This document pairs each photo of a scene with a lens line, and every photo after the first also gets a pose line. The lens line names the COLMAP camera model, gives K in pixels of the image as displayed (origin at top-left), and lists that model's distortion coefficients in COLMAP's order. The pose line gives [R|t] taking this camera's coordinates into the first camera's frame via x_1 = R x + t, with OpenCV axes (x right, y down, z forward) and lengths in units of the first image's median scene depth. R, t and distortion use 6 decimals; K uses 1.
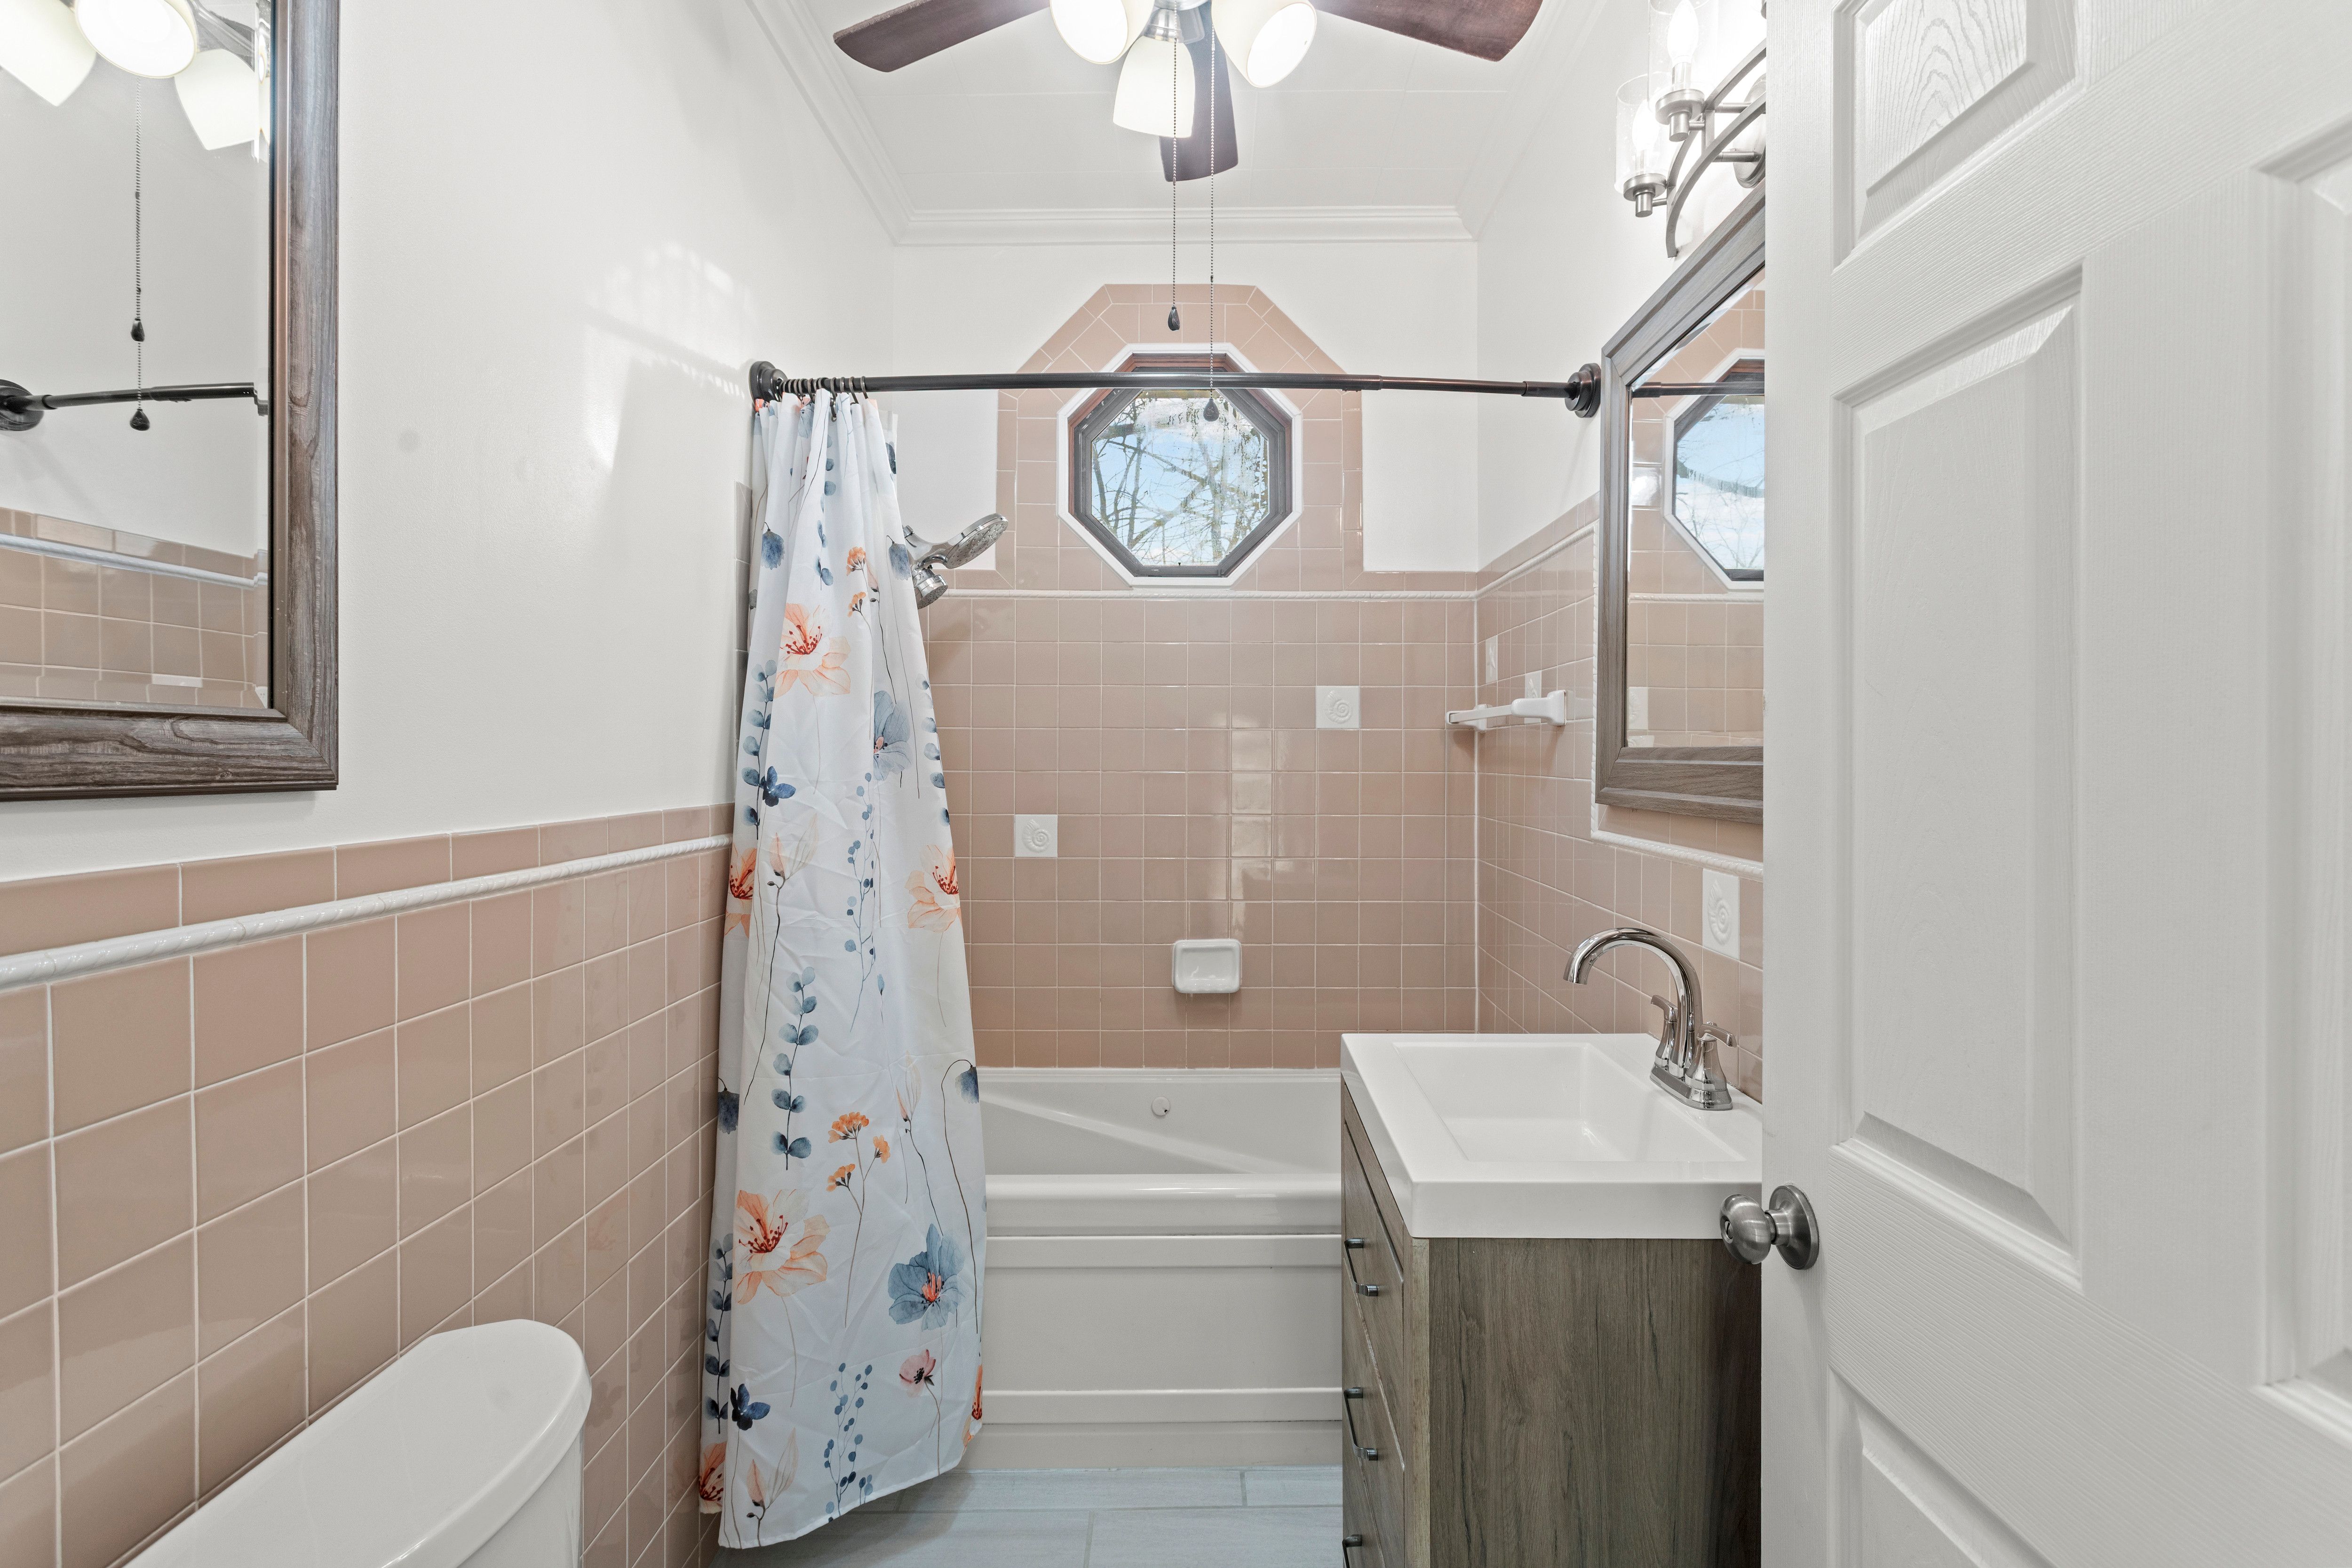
lens RADIAL K [[1118.6, 0, 1180.7], [0, 1118.6, 771.0], [0, 0, 1]] dist [-0.005728, -0.000202]
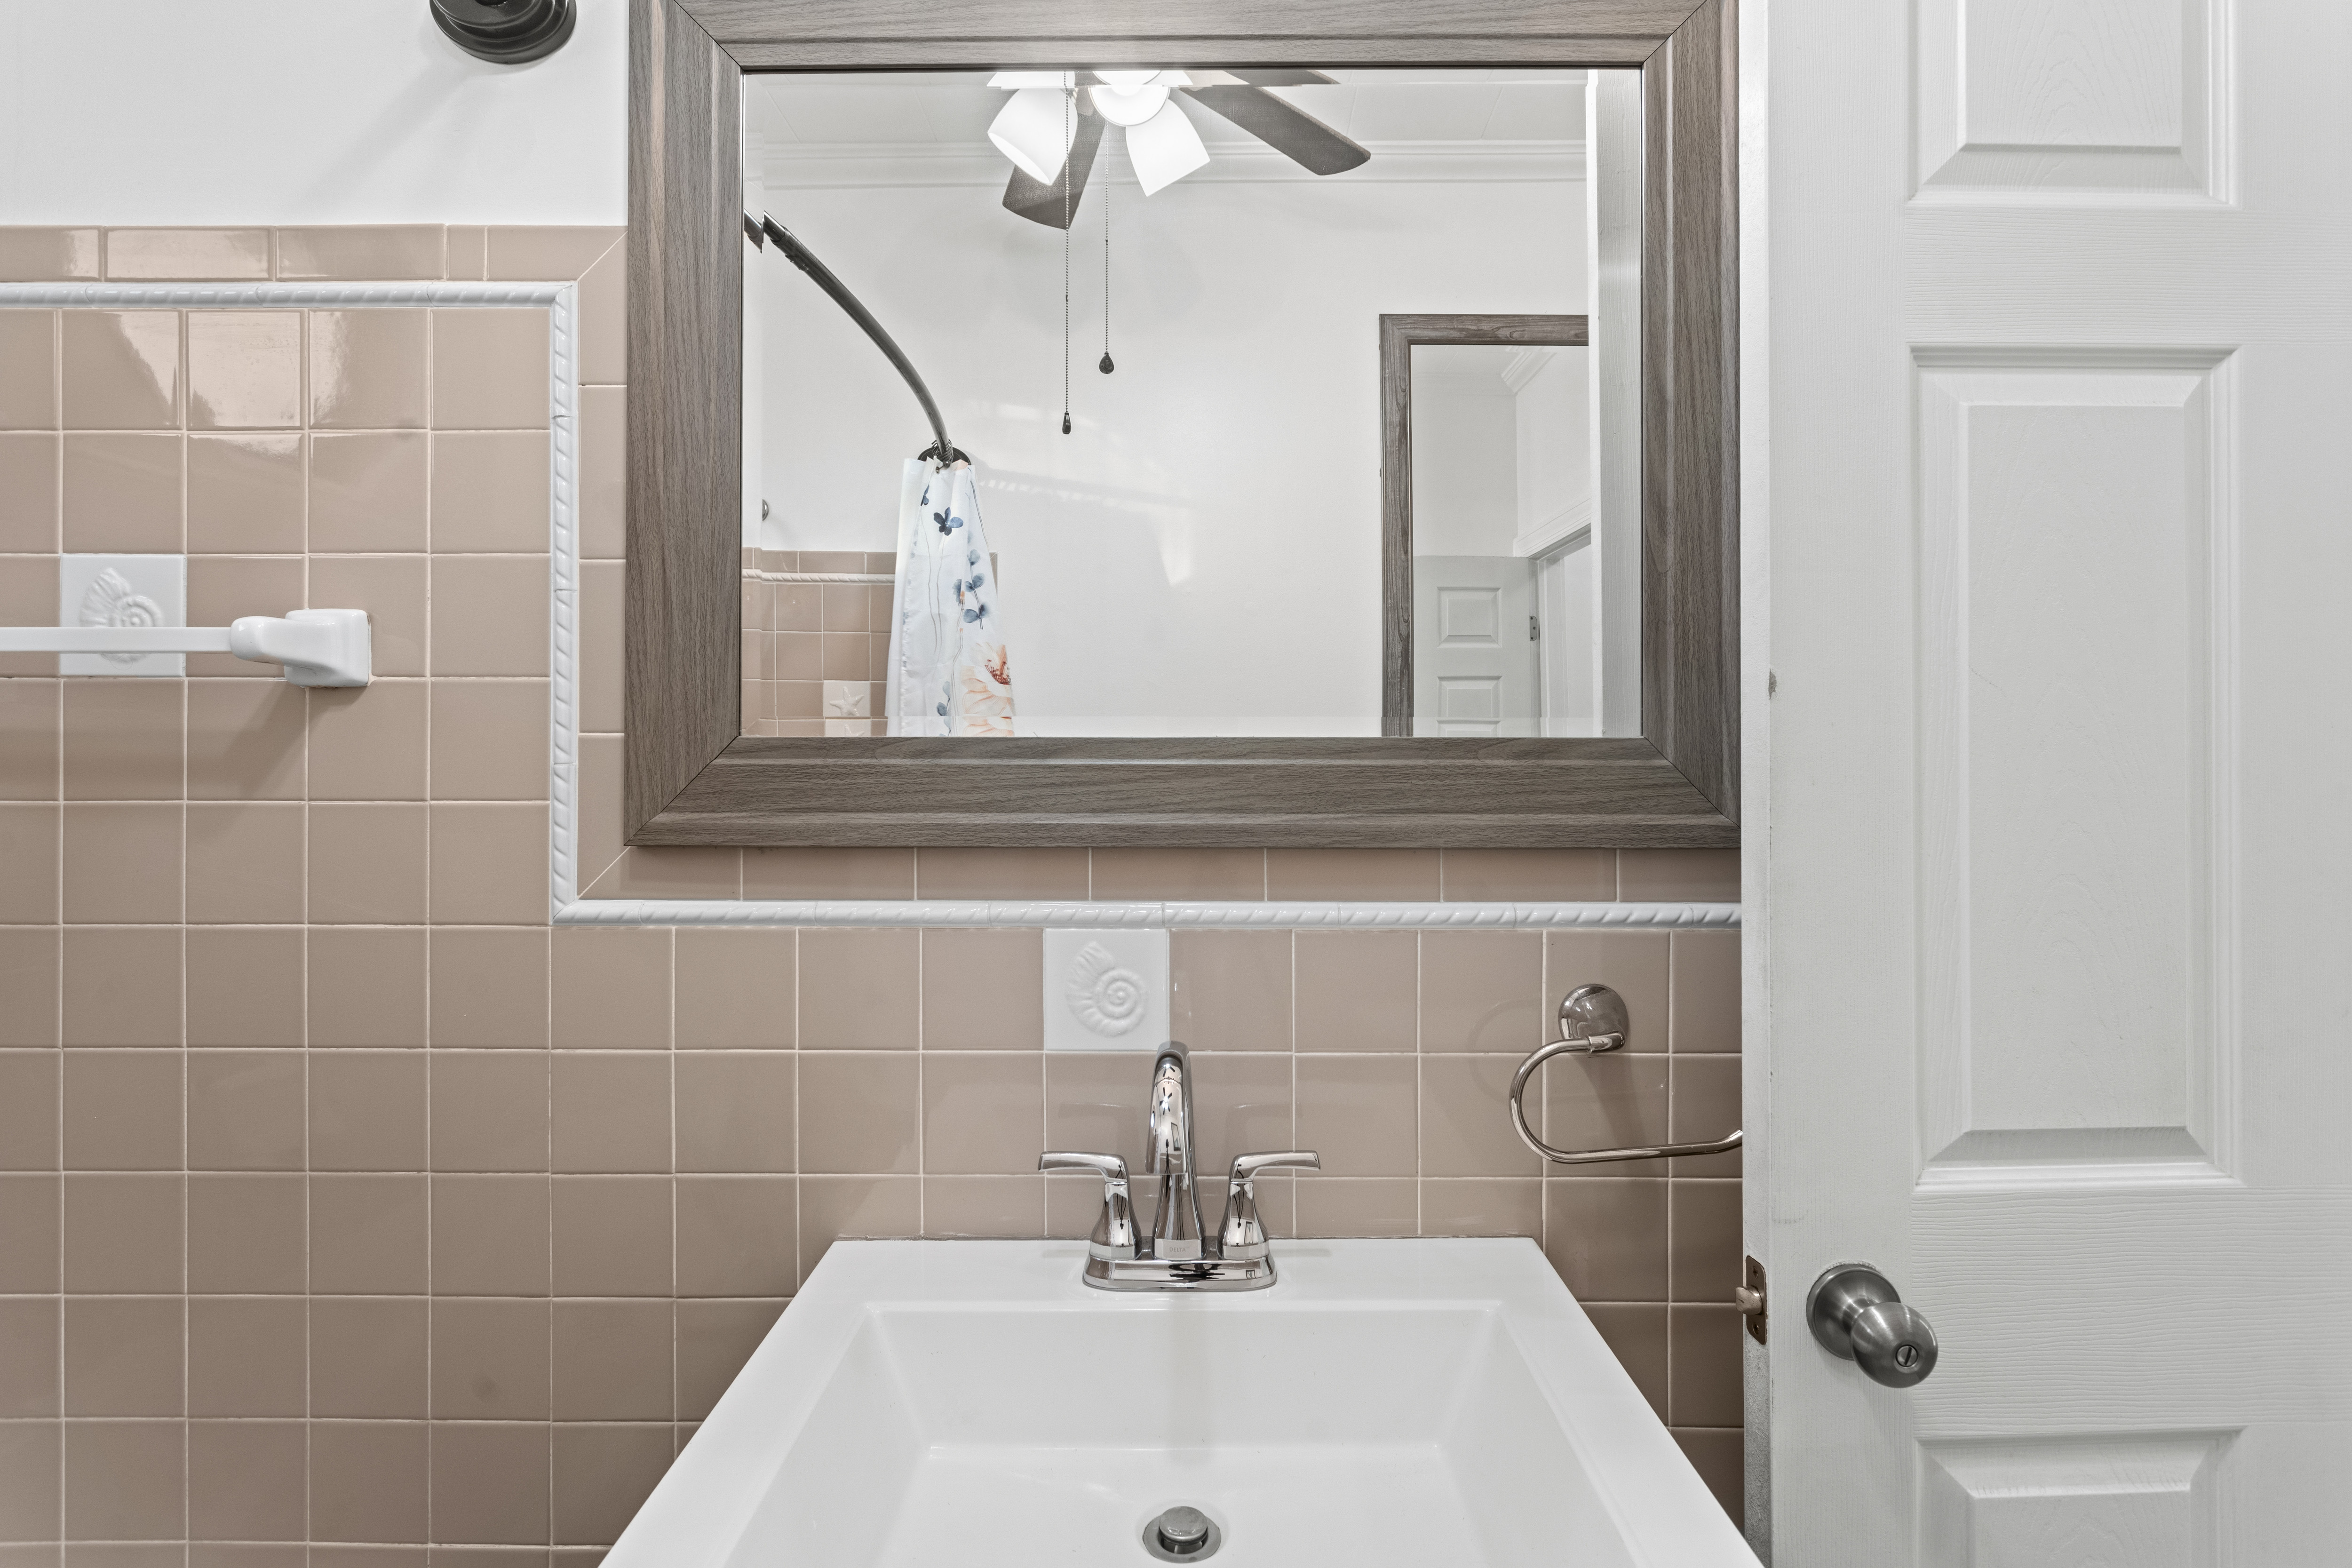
lens RADIAL K [[1118.6, 0, 1180.7], [0, 1118.6, 771.0], [0, 0, 1]] dist [-0.005728, -0.000202]
pose [[-0.015648, -0.000710, 0.999877, -0.309688], [0.012873, 0.999917, 0.000911, -0.004553], [-0.999795, 0.012886, -0.015637, 1.686369]]
